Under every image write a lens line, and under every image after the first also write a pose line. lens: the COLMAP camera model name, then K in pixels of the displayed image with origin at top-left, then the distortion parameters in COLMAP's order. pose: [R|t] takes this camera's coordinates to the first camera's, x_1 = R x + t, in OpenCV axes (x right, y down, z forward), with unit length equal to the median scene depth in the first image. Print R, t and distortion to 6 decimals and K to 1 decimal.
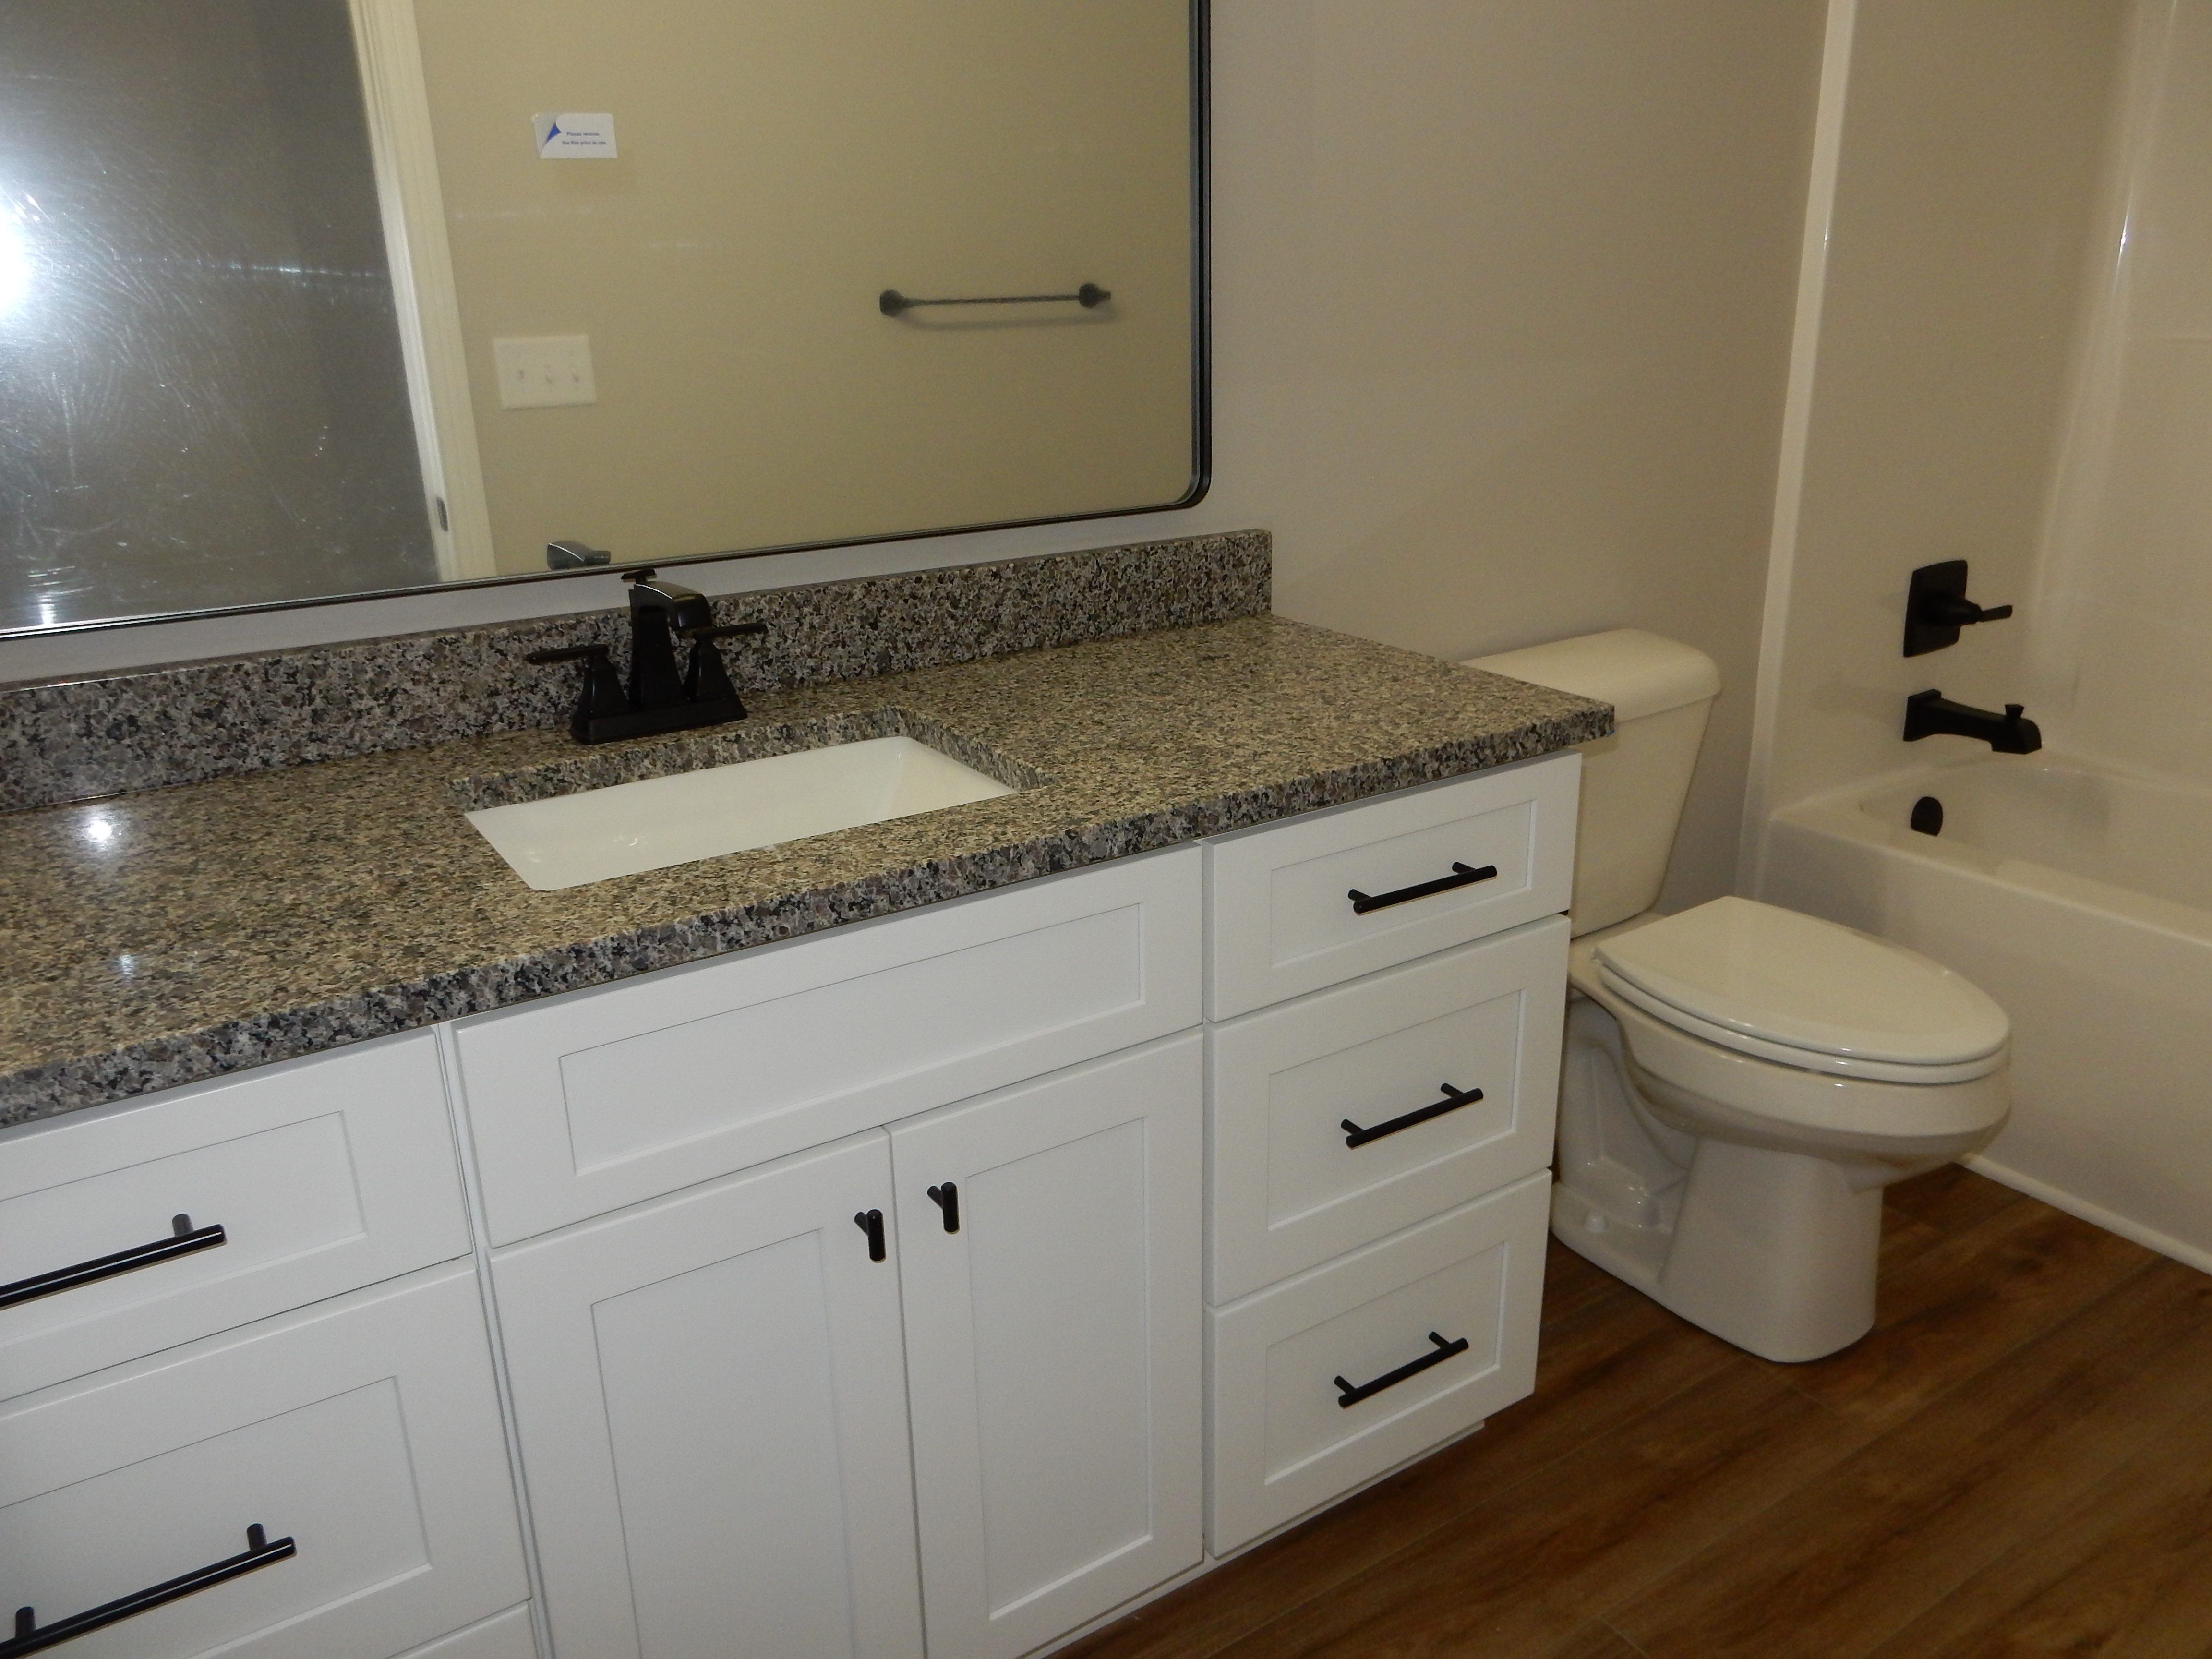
lens RADIAL K [[1634.8, 0, 1106.0], [0, 1634.8, 829.5], [0, 0, 1]] dist [0.003382, -0.007595]
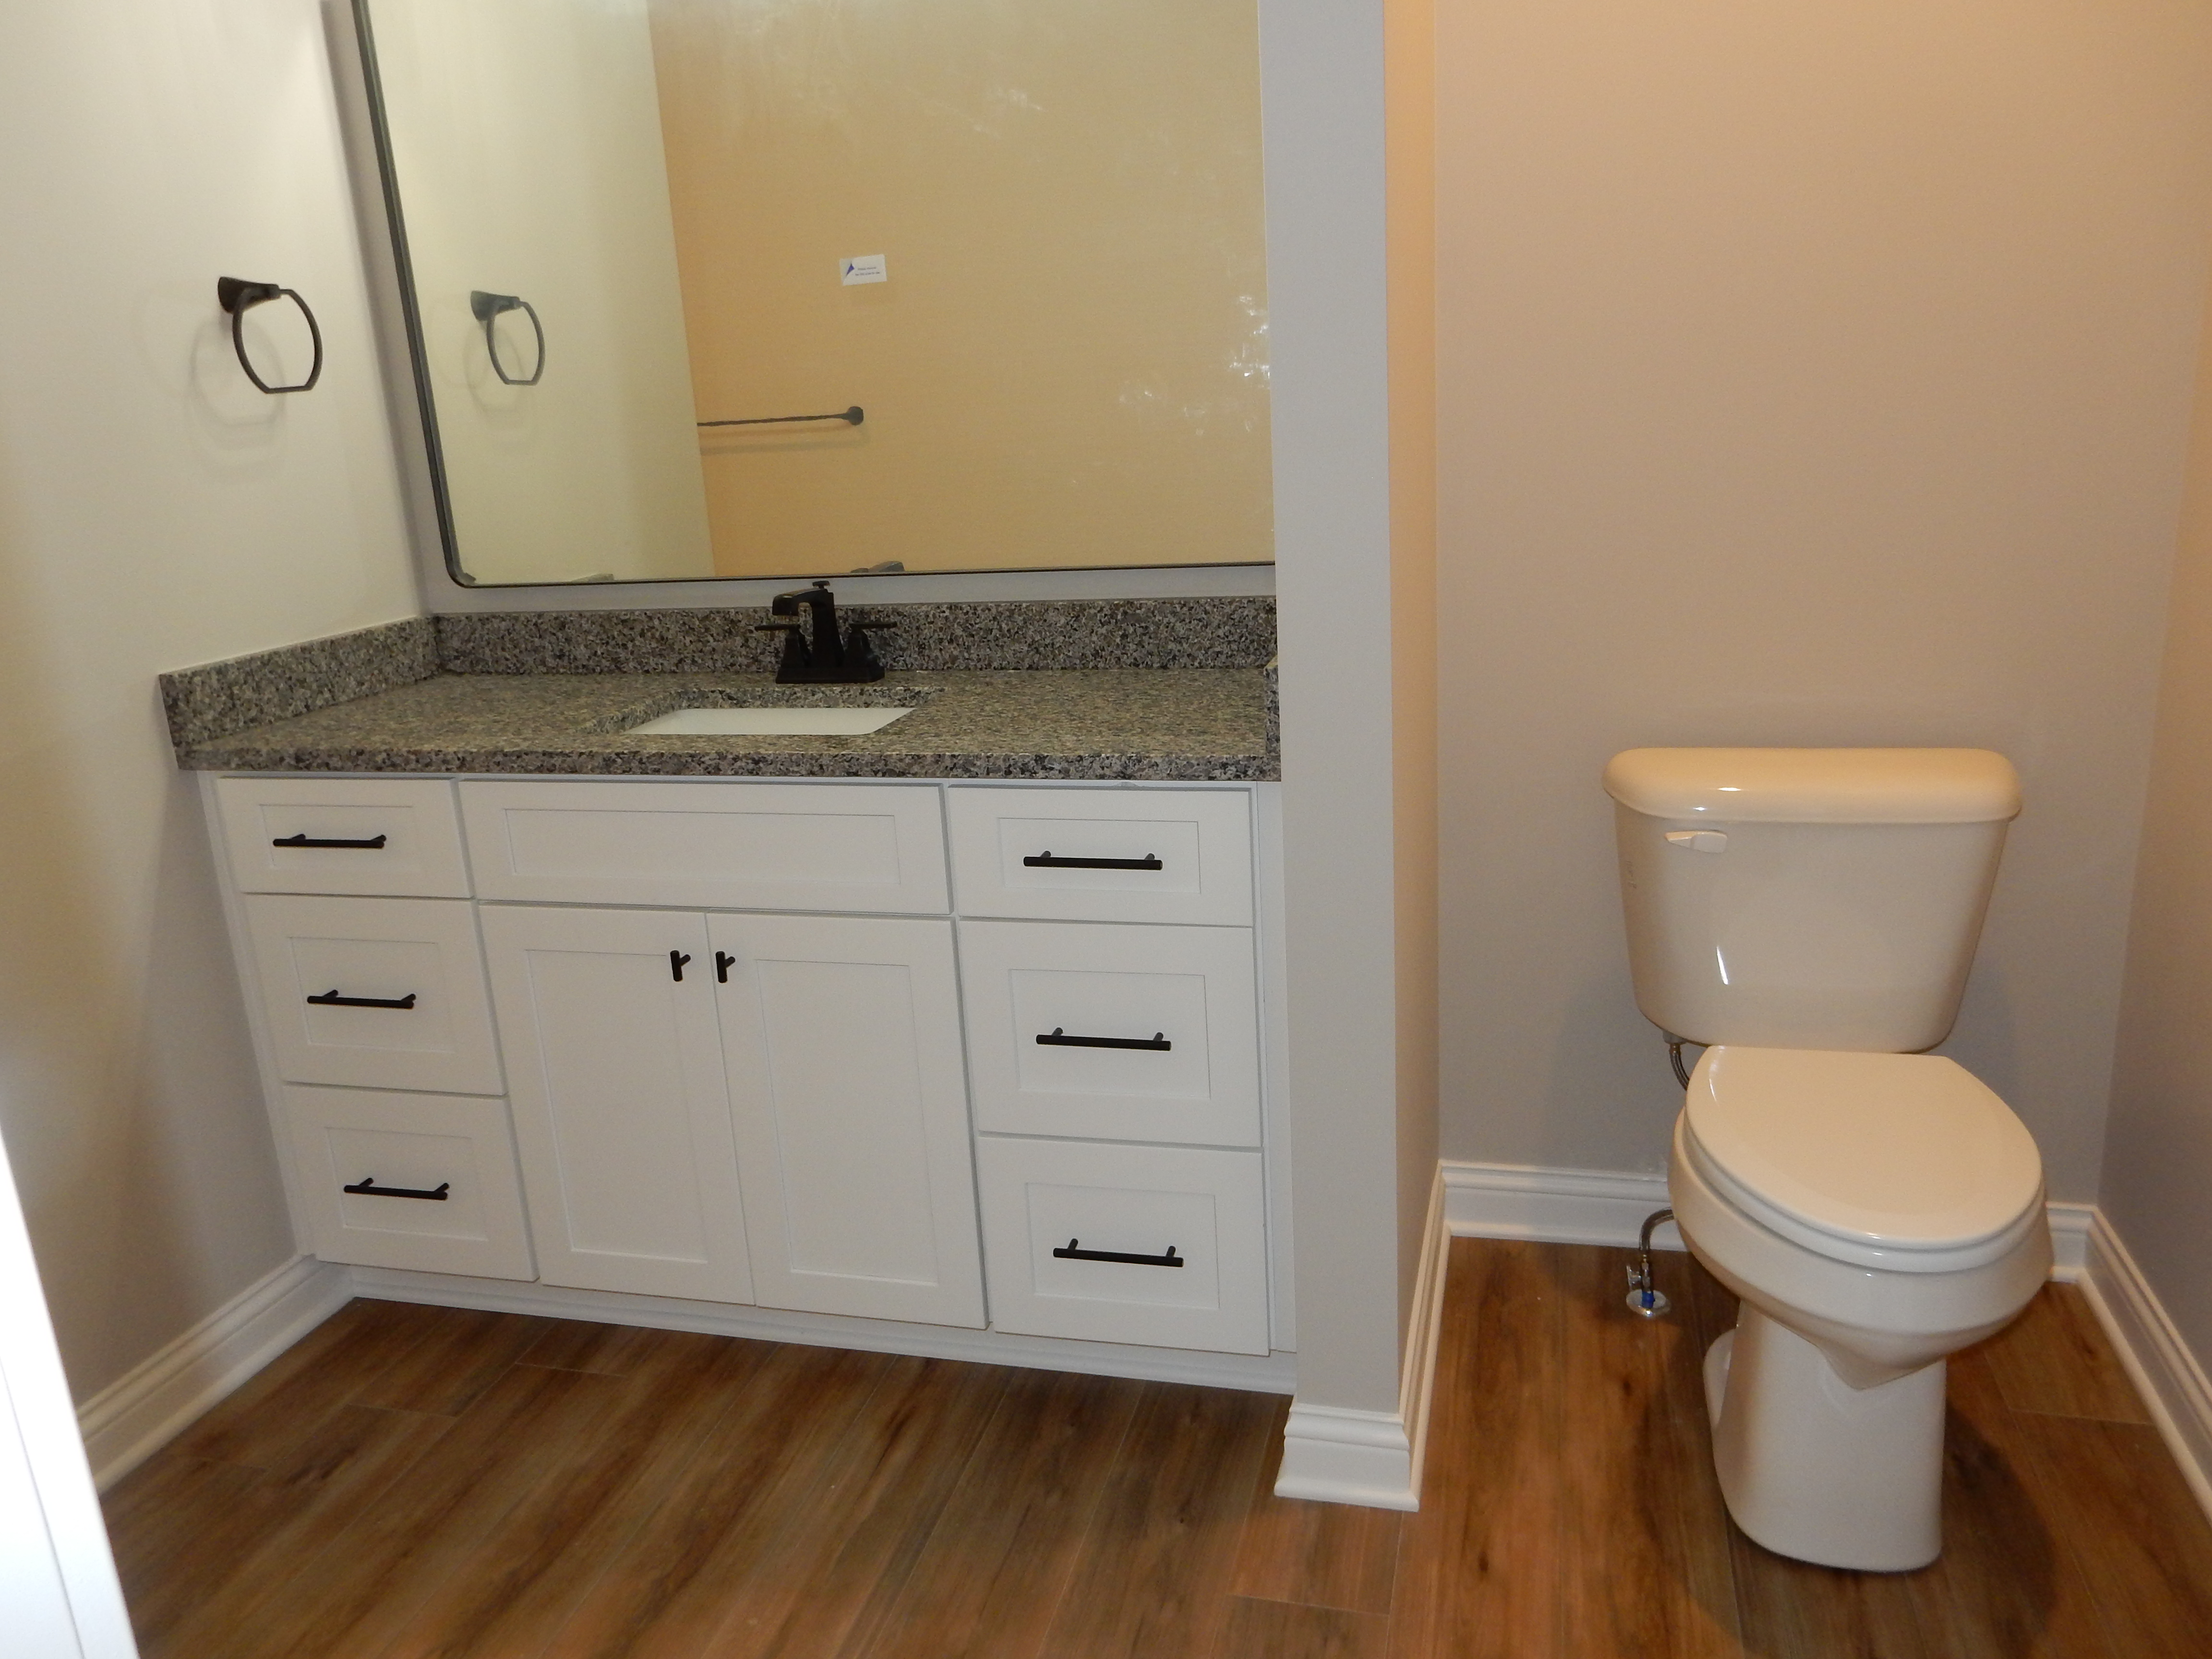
lens RADIAL K [[1634.8, 0, 1106.0], [0, 1634.8, 829.5], [0, 0, 1]] dist [0.003382, -0.007595]
pose [[0.659038, 0.167927, -0.733124, 1.133792], [-0.203775, 0.978164, 0.040872, -0.040520], [0.723979, 0.122455, 0.678866, 0.131569]]
